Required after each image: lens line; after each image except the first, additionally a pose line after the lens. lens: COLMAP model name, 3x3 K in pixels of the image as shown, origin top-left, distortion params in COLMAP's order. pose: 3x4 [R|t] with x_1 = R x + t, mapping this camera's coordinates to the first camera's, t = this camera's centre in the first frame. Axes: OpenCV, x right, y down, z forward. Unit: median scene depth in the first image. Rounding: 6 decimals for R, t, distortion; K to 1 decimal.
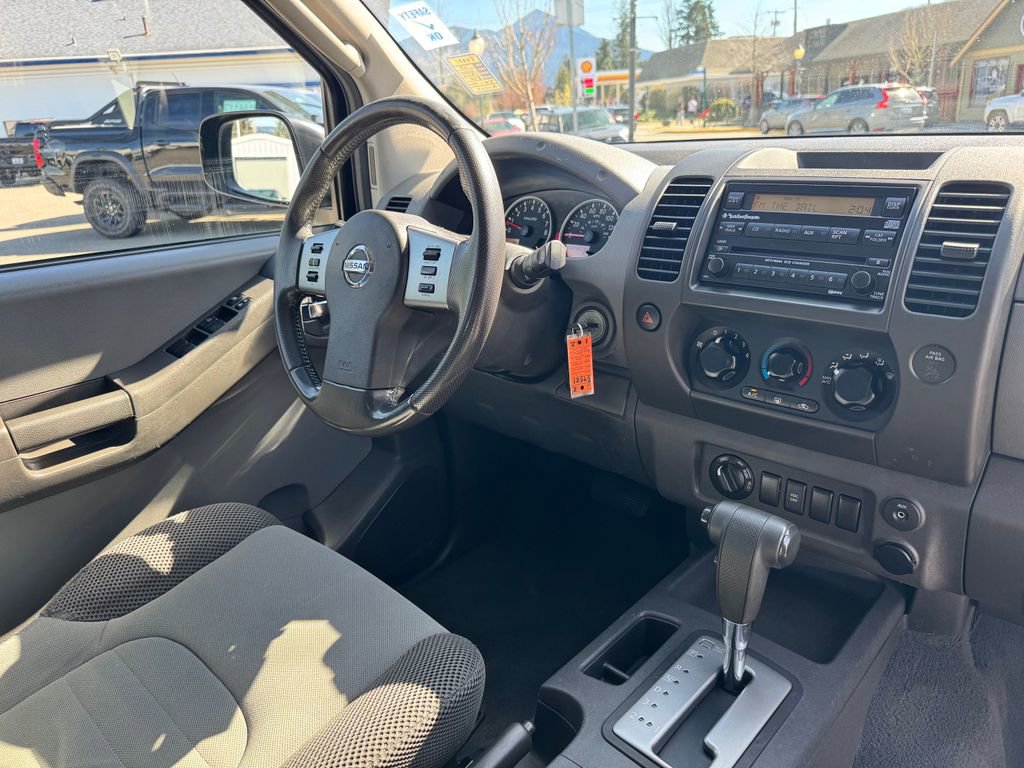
lens RADIAL K [[719.9, 0, 512.0], [0, 719.9, 384.0], [0, 0, 1]] dist [0.032852, -0.037456]
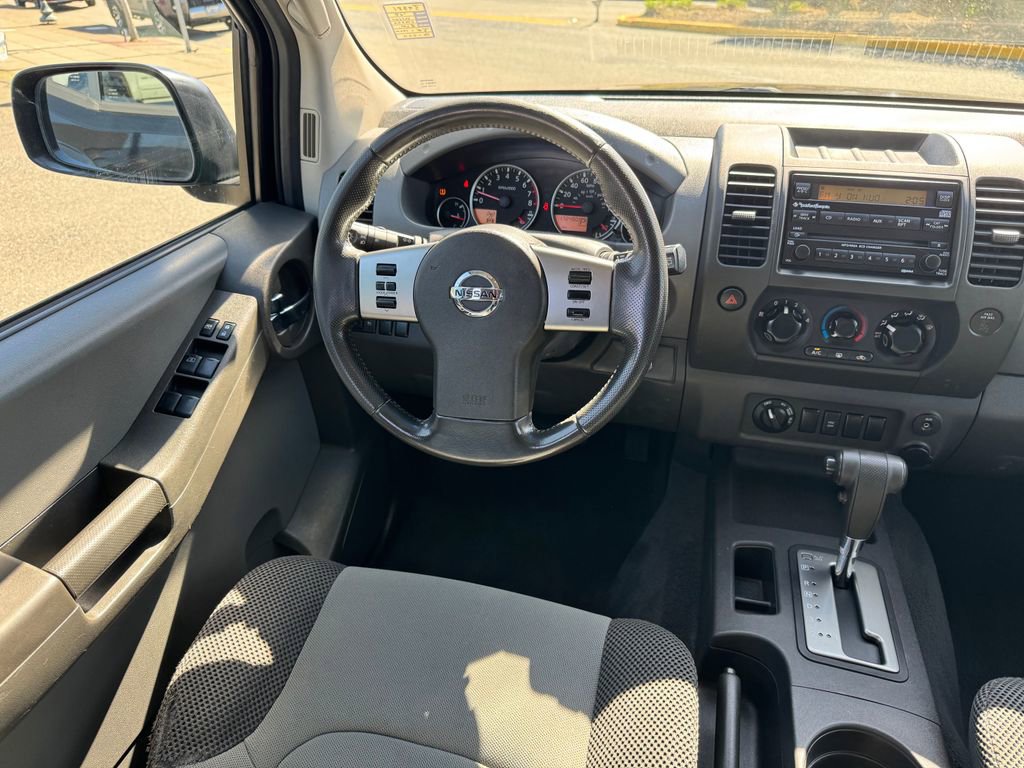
lens RADIAL K [[720.8, 0, 512.0], [0, 720.8, 384.0], [0, 0, 1]] dist [-0.005169, 0.001077]
pose [[0.875249, -0.214591, 0.433462, -0.646686], [0.136190, 0.969271, 0.204854, -0.251523], [-0.464102, -0.120265, 0.877579, 0.178477]]
